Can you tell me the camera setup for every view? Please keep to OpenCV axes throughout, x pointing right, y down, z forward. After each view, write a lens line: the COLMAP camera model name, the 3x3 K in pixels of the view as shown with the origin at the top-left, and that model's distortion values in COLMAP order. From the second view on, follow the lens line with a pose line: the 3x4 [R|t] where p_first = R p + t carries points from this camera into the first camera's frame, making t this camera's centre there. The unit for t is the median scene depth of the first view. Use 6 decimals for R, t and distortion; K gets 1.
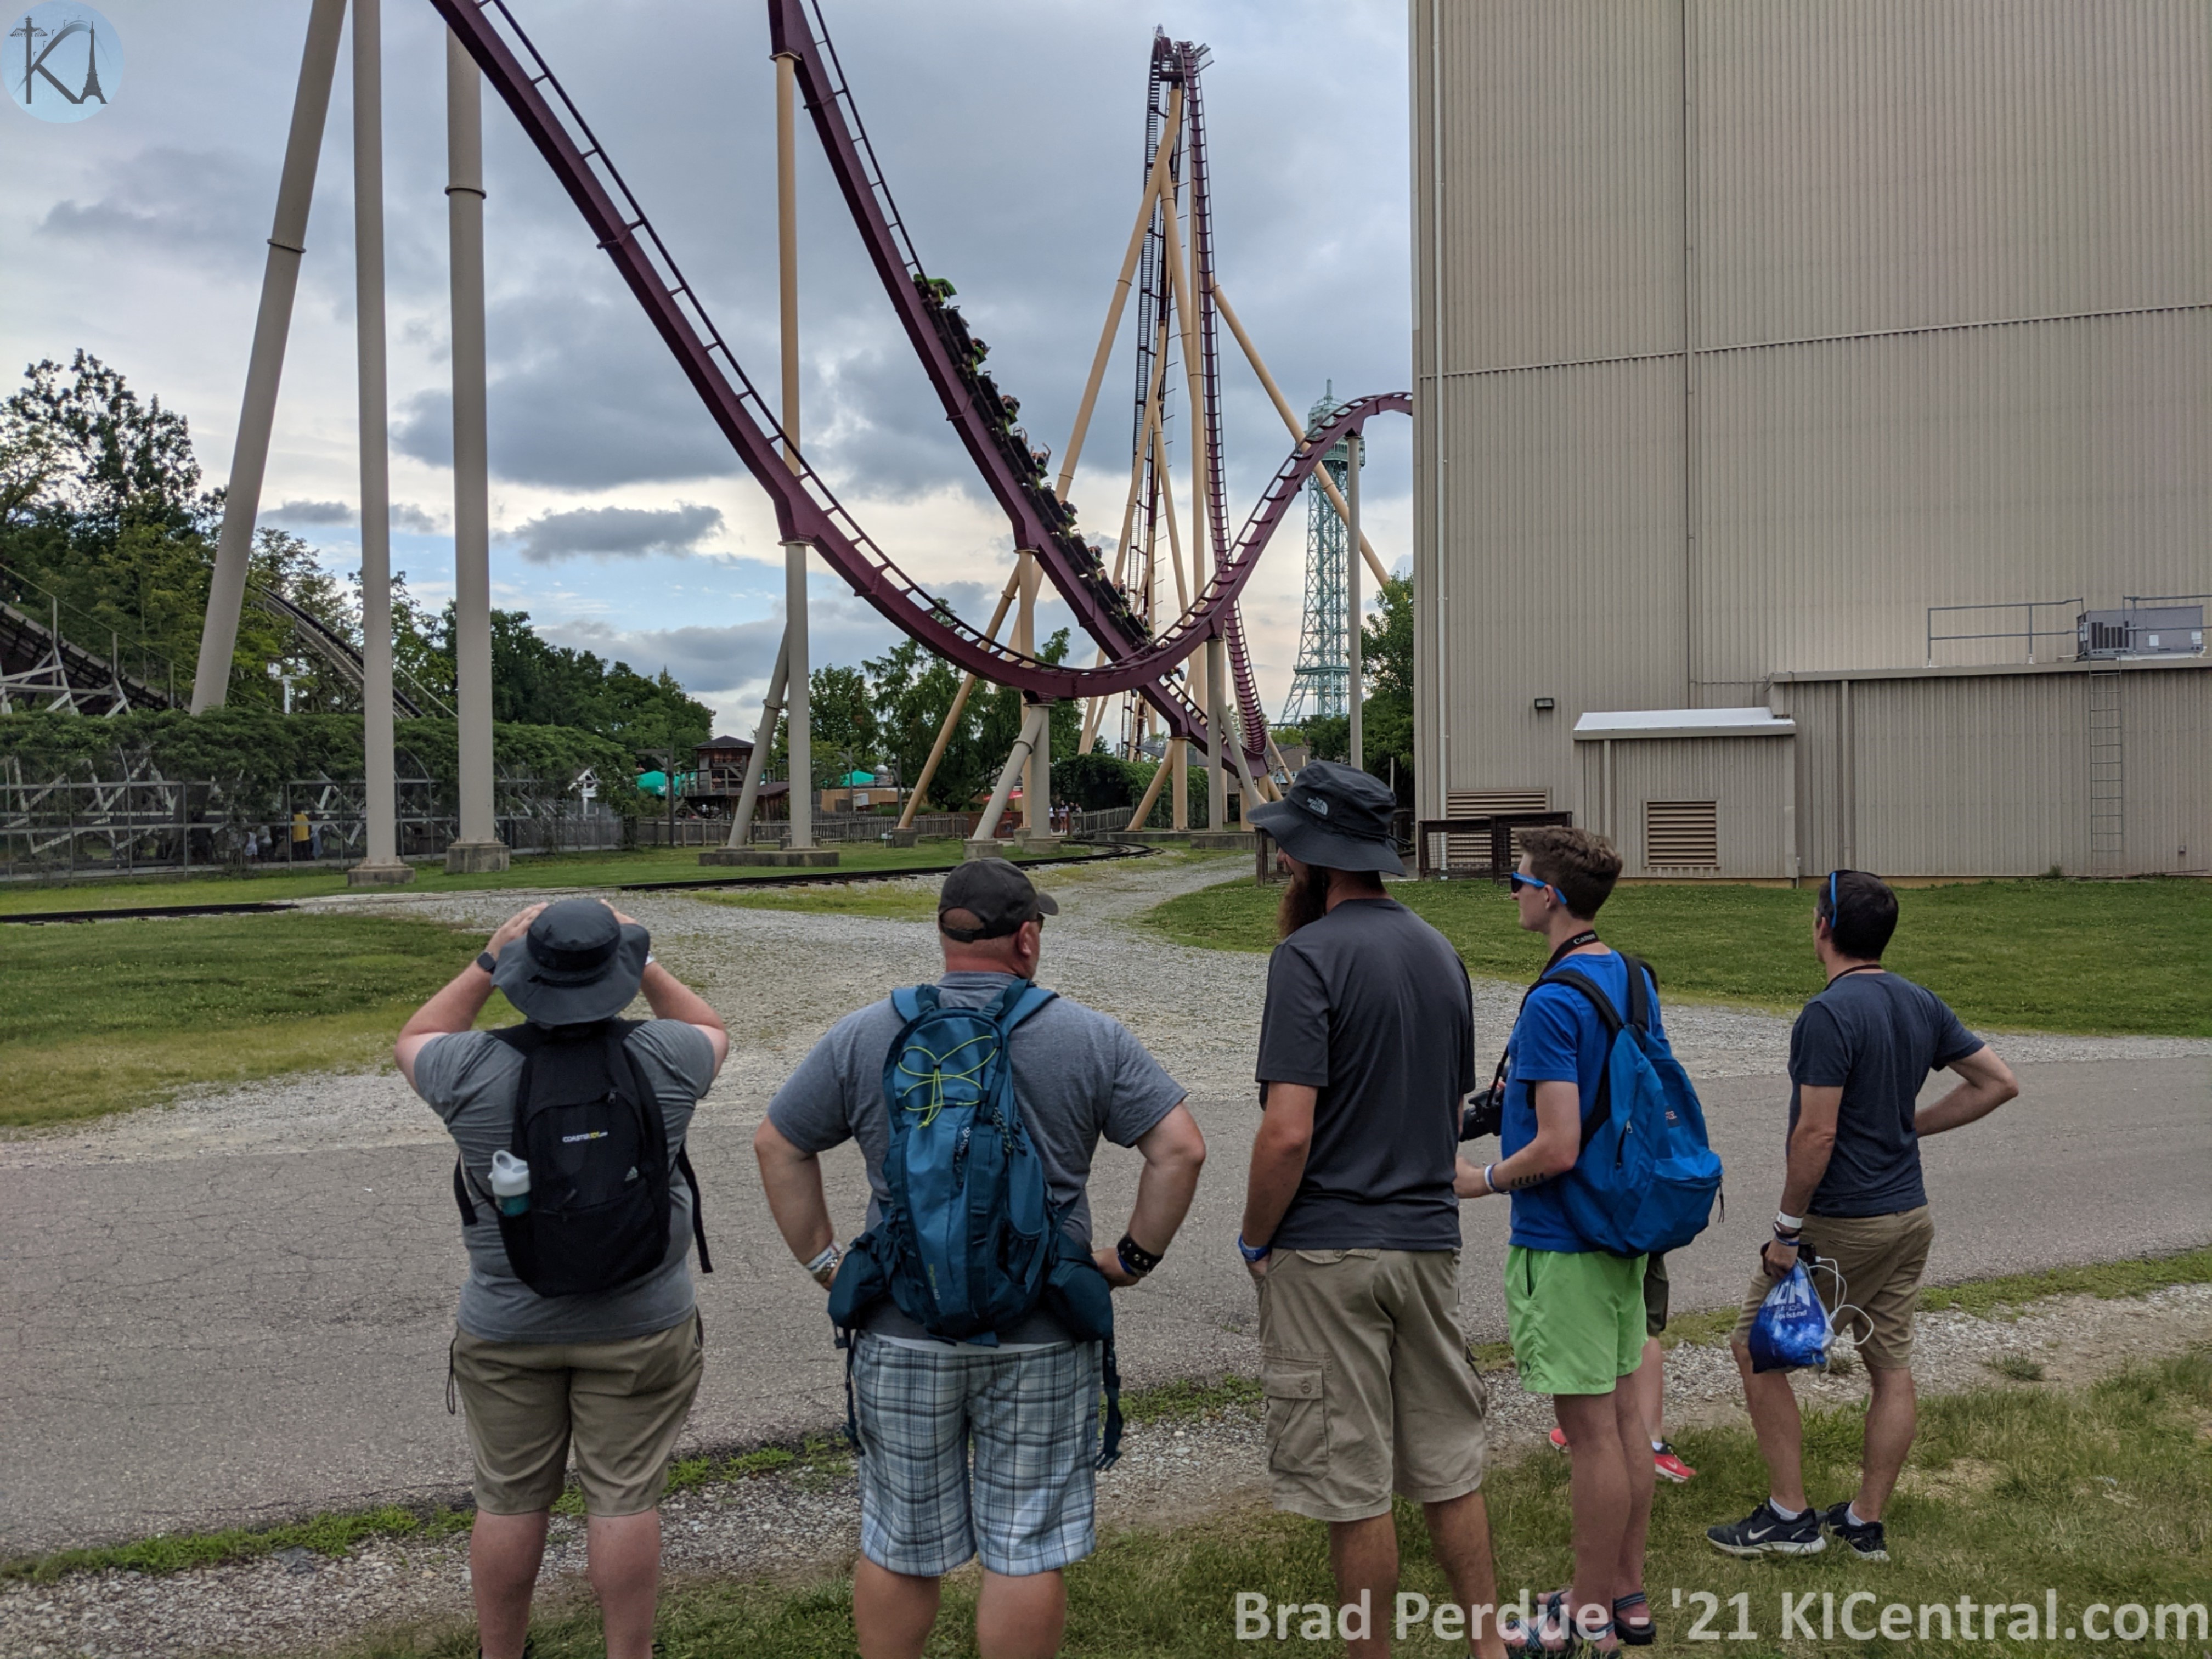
lens RADIAL K [[1772.9, 0, 1171.0], [0, 1772.9, 837.0], [0, 0, 1]] dist [0.057588, -0.086179]
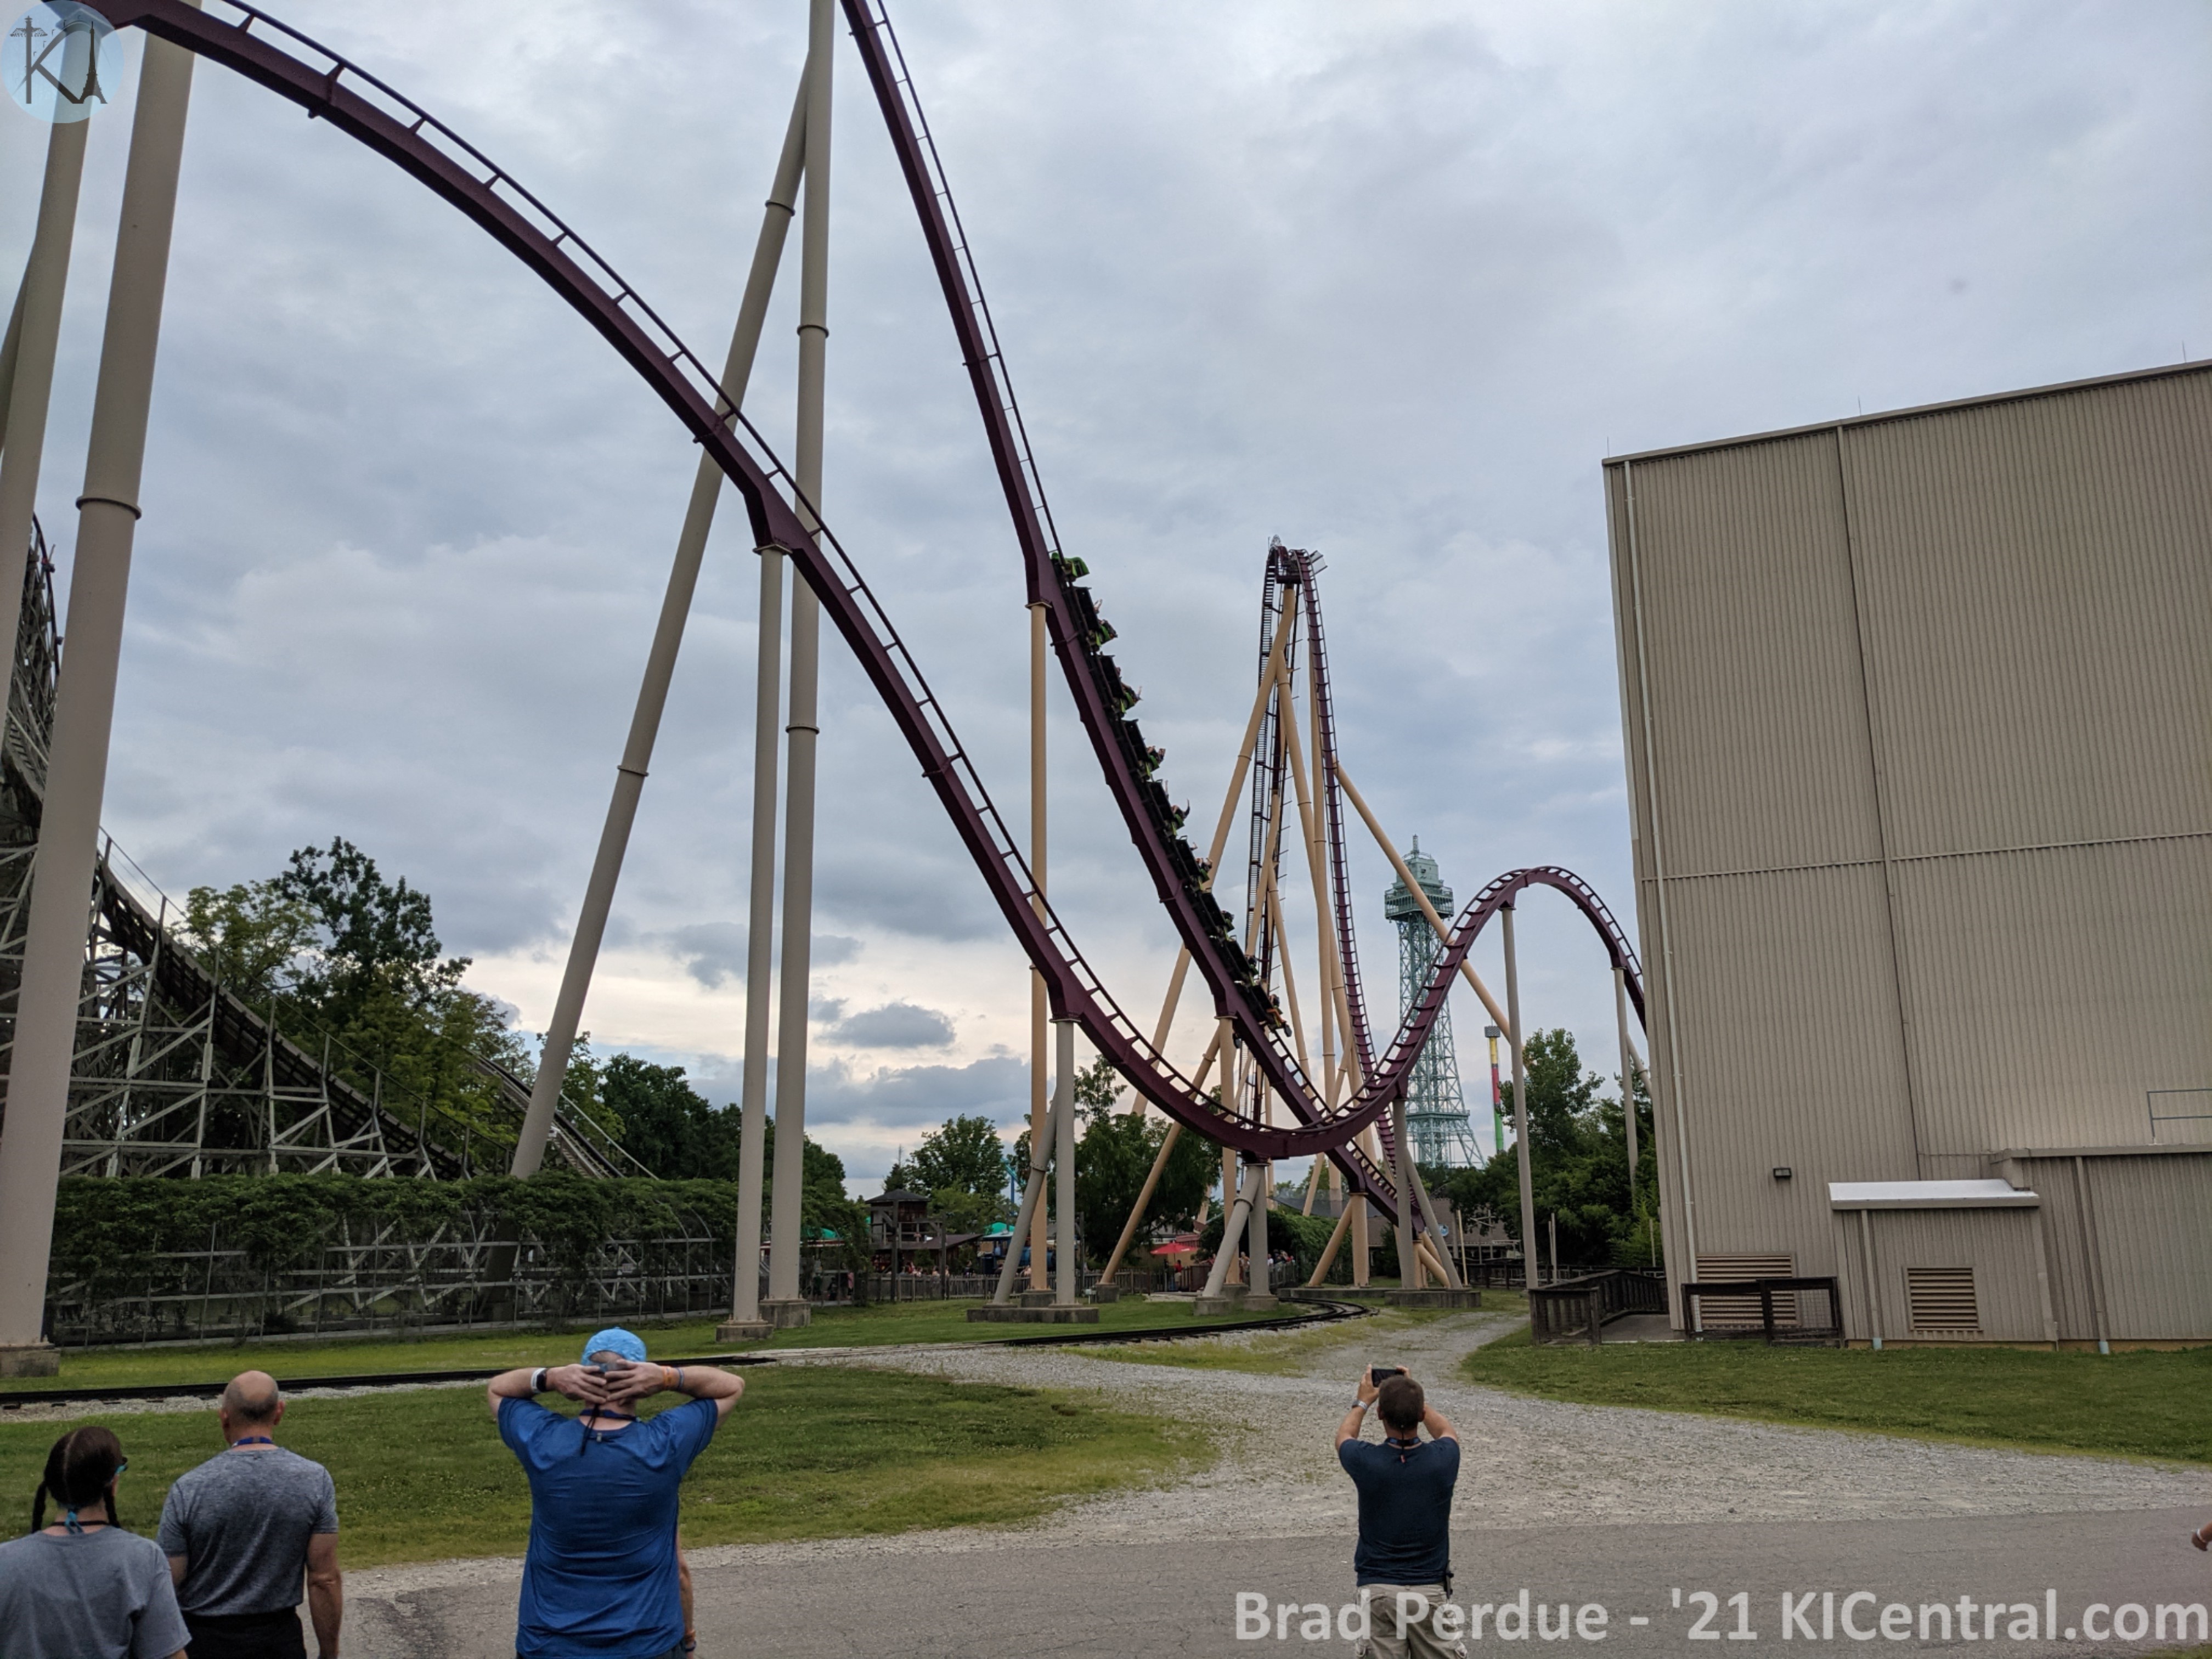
lens RADIAL K [[1772.9, 0, 1171.0], [0, 1772.9, 837.0], [0, 0, 1]] dist [0.057588, -0.086179]
pose [[0.999010, -0.007413, -0.043858, -0.073059], [-0.003613, 0.969231, -0.246126, -0.002412], [0.044333, 0.246040, 0.968245, -0.081212]]
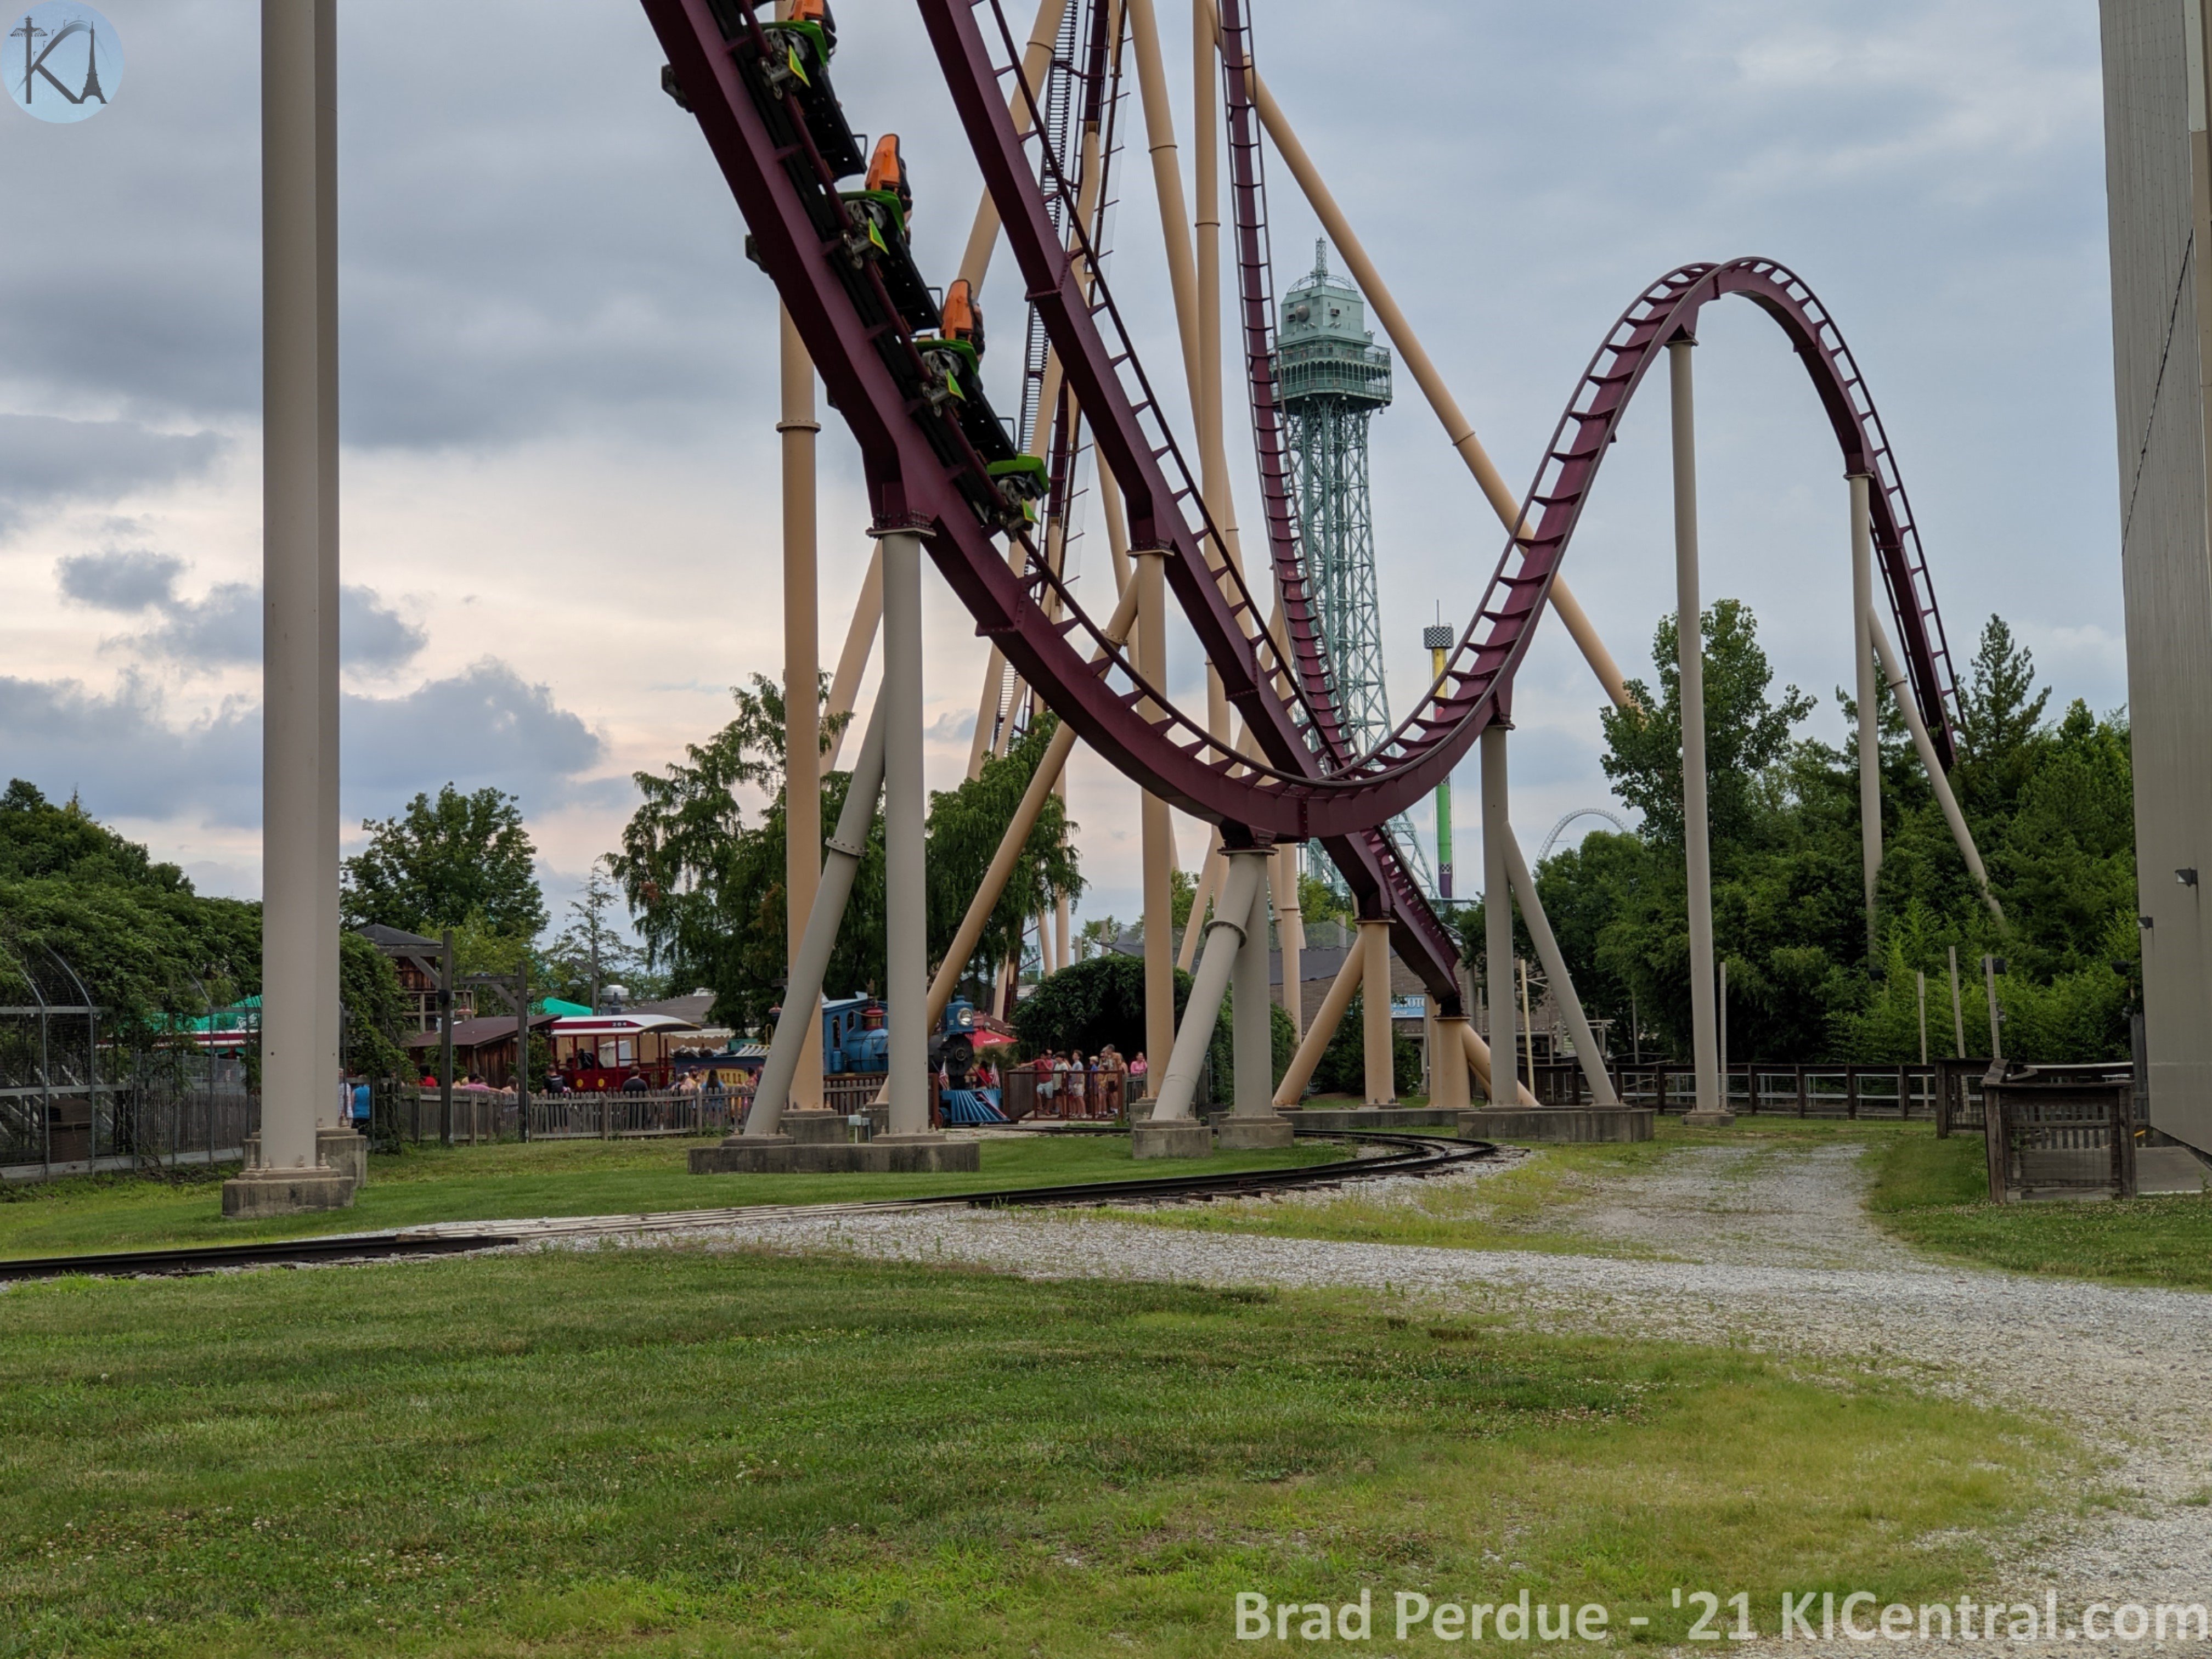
lens RADIAL K [[3532.4, 0, 1193.3], [0, 3532.4, 767.7], [0, 0, 1]] dist [0.172387, -0.103516]
pose [[0.997886, -0.000547, 0.064981, -0.147678], [0.007202, 0.994736, -0.102215, 0.004475], [-0.064583, 0.102467, 0.992638, -0.006076]]
